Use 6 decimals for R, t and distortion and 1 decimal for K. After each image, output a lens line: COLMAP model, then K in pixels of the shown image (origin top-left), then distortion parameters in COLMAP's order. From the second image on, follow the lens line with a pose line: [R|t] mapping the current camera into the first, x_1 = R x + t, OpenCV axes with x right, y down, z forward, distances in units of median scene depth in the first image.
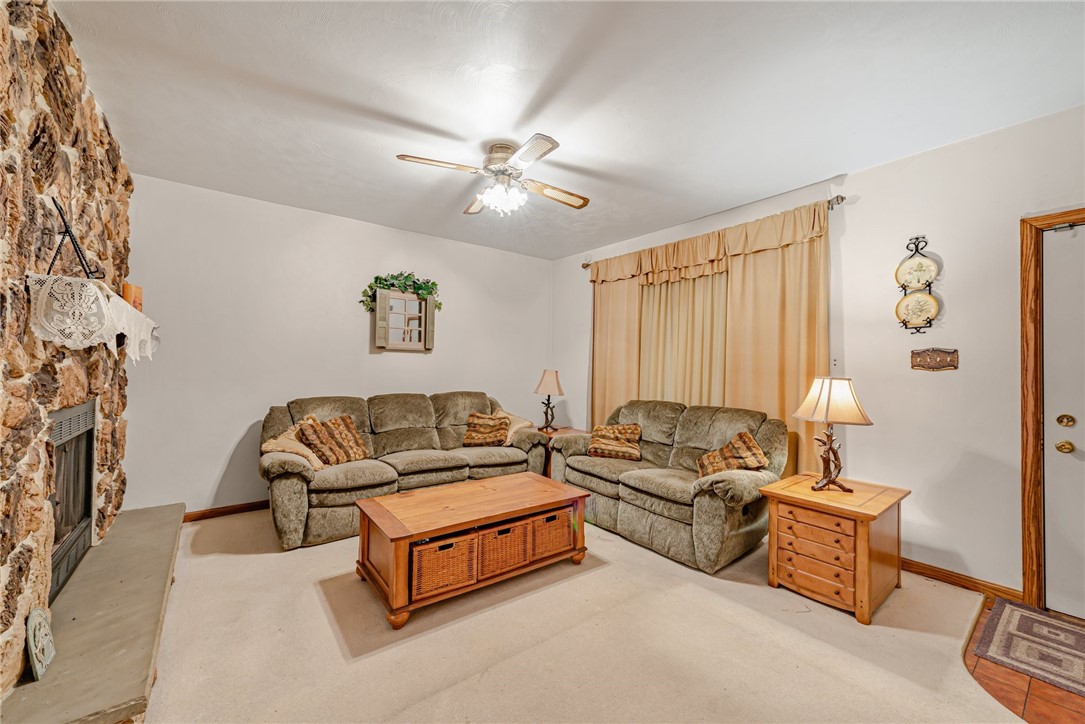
lens RADIAL K [[420.9, 0, 542.5], [0, 420.9, 362.0], [0, 0, 1]] dist [0.001005, 0.000089]
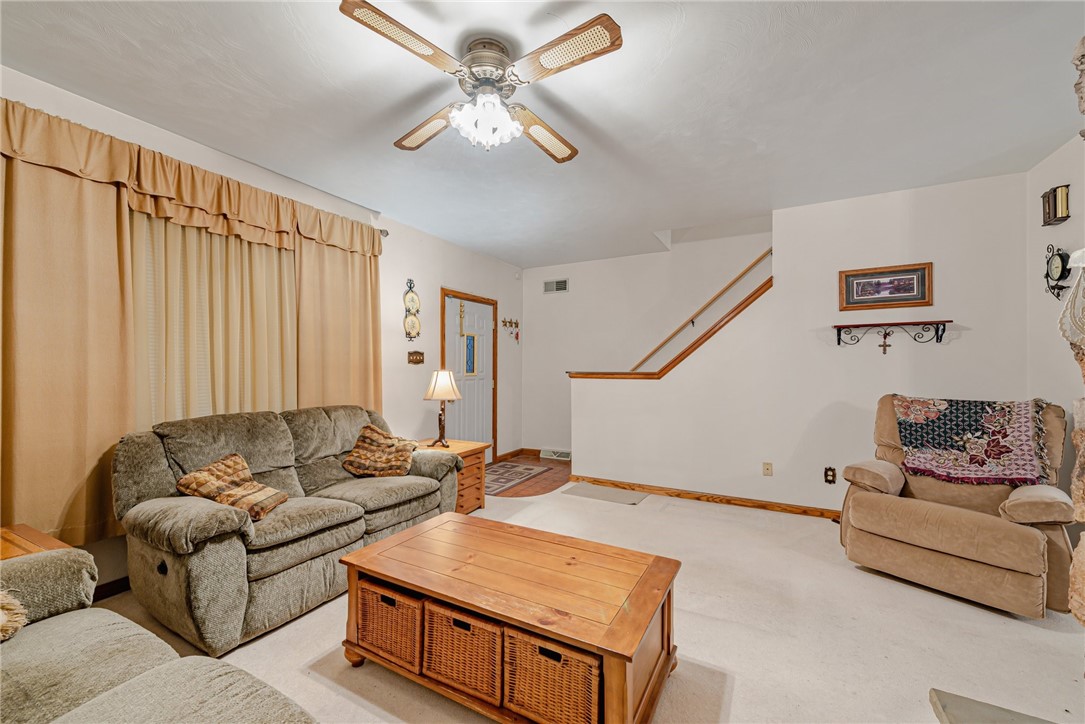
lens RADIAL K [[432.0, 0, 542.6], [0, 432.0, 374.3], [0, 0, 1]] dist [0.000821, 0.000054]
pose [[-0.408157, -0.022306, 0.912639, -0.775974], [-0.009175, 0.999751, 0.020331, 0.018533], [-0.912865, -0.000075, -0.408261, 1.198543]]
